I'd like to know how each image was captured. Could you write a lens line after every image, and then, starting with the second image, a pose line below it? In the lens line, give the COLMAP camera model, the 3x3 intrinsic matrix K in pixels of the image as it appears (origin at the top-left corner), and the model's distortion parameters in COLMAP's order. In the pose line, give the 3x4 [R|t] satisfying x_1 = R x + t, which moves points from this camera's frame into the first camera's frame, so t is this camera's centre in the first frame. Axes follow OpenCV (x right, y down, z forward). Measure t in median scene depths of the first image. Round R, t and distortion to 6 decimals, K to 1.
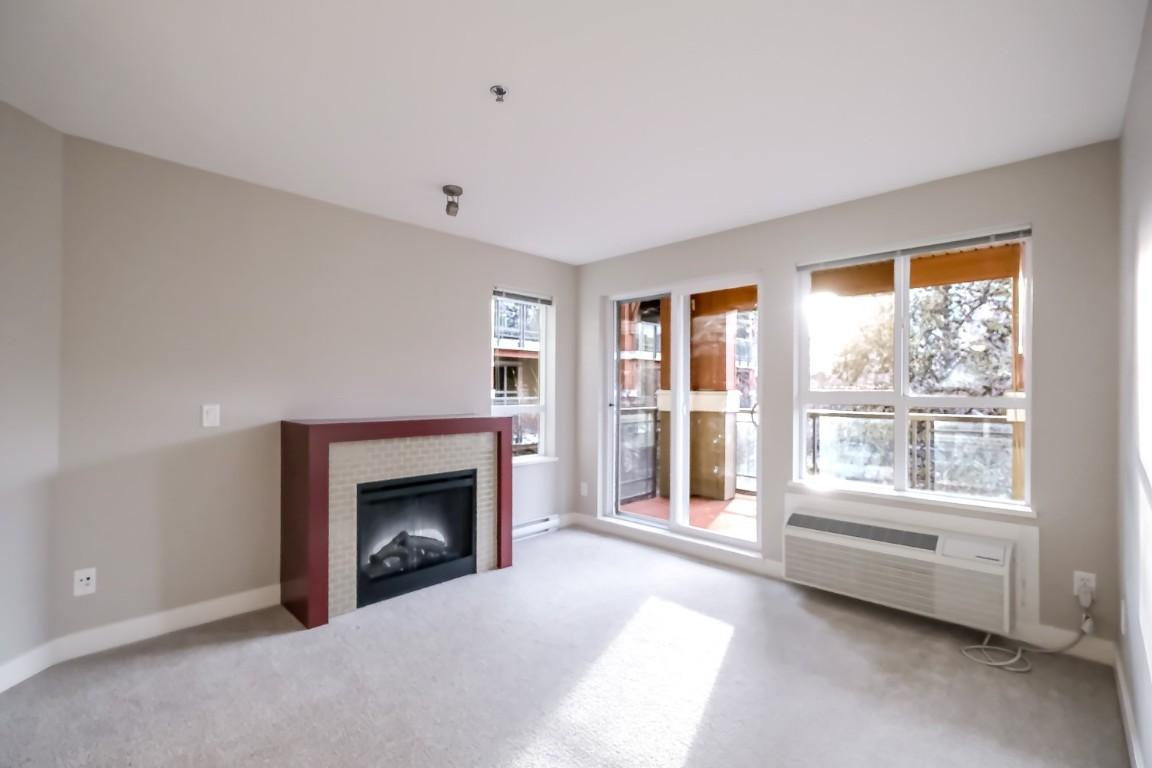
lens RADIAL K [[509.2, 0, 576.3], [0, 509.2, 385.9], [0, 0, 1]] dist [-0.004935, -0.000636]
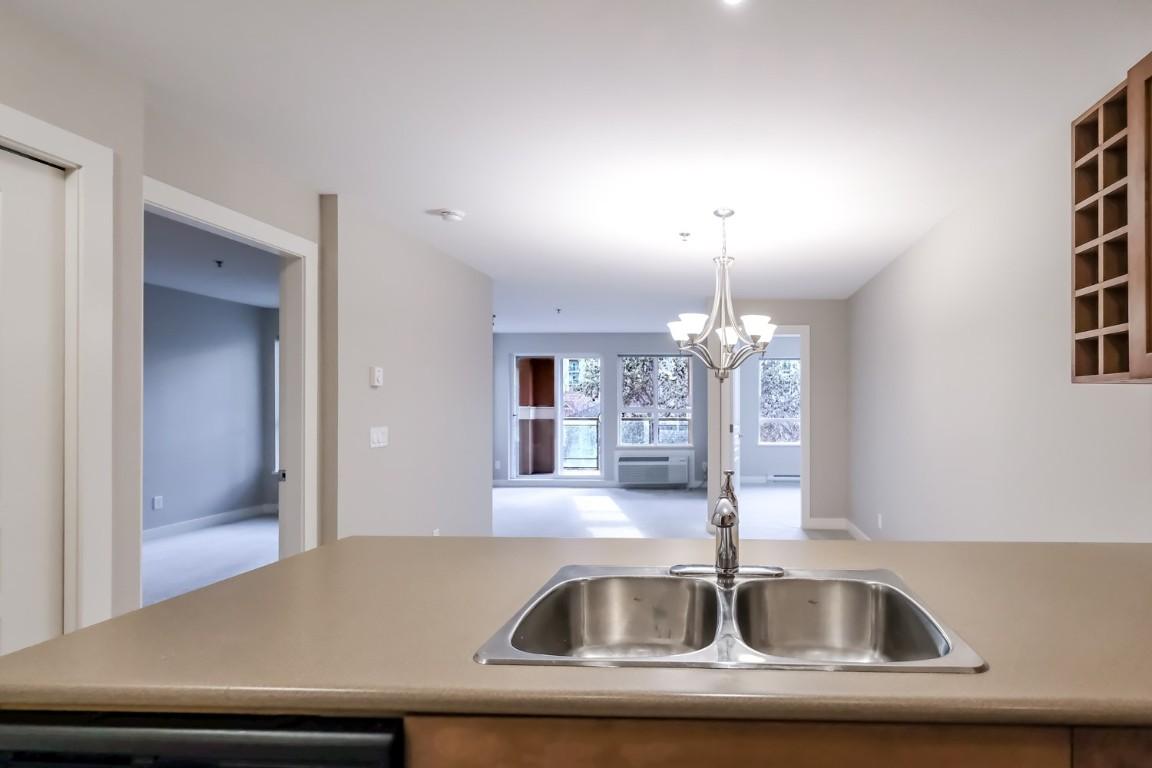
lens RADIAL K [[557.1, 0, 715.5], [0, 557.1, 402.0], [0, 0, 1]] dist [-0.000653, -0.001914]
pose [[0.723580, -0.002958, 0.690235, -0.912774], [-0.003839, 0.999958, 0.008310, -0.033306], [-0.690230, -0.008663, 0.723538, -1.051223]]
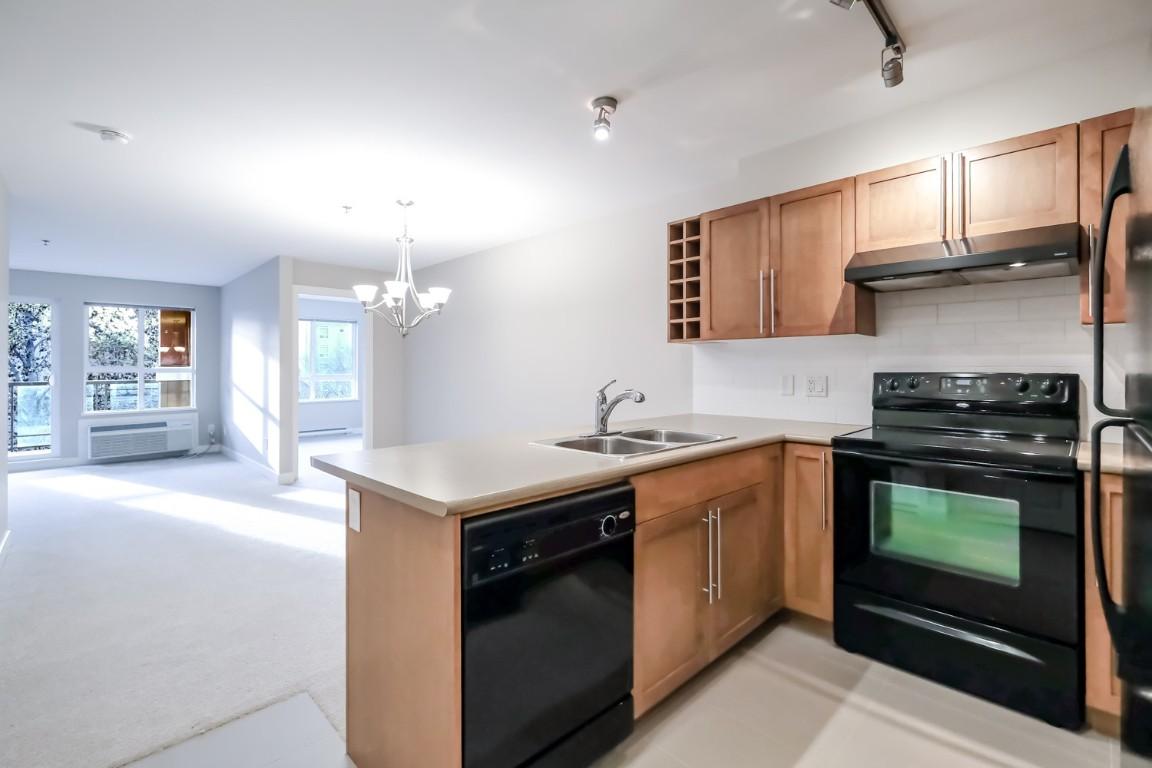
lens RADIAL K [[509.2, 0, 566.5], [0, 509.2, 365.1], [0, 0, 1]] dist [-0.004935, -0.000636]
pose [[0.024778, -0.000498, 0.999693, -1.279683], [-0.006293, 0.999980, 0.000654, -0.007085], [-0.999673, -0.006308, 0.024774, -0.778031]]
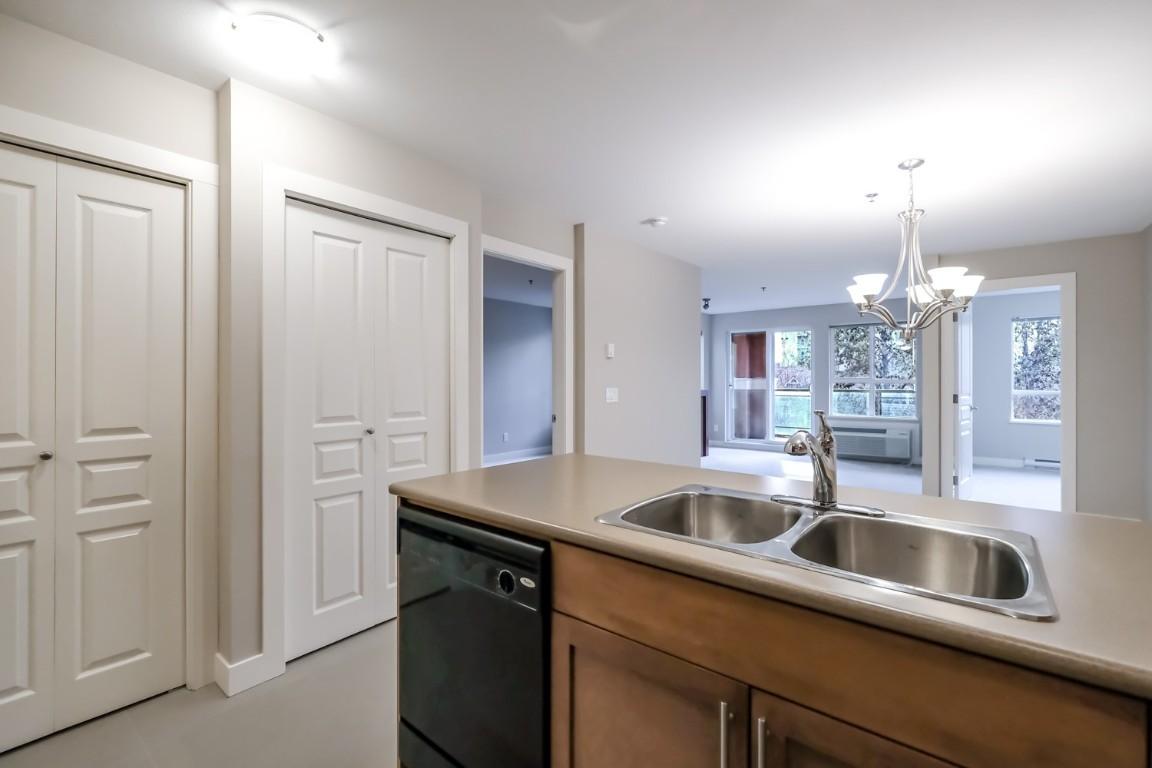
lens RADIAL K [[509.2, 0, 578.8], [0, 509.2, 381.8], [0, 0, 1]] dist [-0.004935, -0.000636]
pose [[0.995372, -0.007769, 0.095787, -0.866375], [0.006282, 0.999855, 0.015820, -0.015453], [-0.095896, -0.015145, 0.995276, -1.129955]]
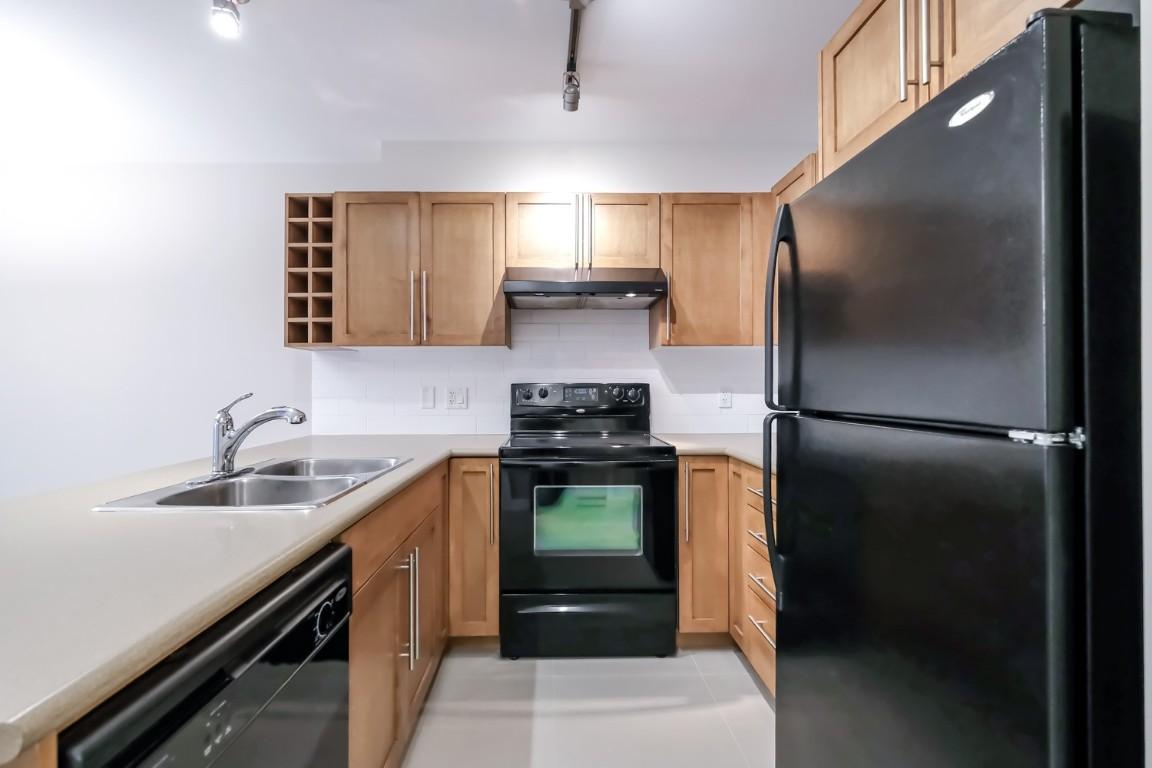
lens RADIAL K [[509.2, 0, 559.5], [0, 509.2, 380.1], [0, 0, 1]] dist [-0.004935, -0.000636]
pose [[-0.711801, 0.001003, 0.702380, -1.142952], [-0.006720, 0.999943, -0.008238, 0.001413], [-0.702349, -0.010584, -0.711754, -0.705310]]
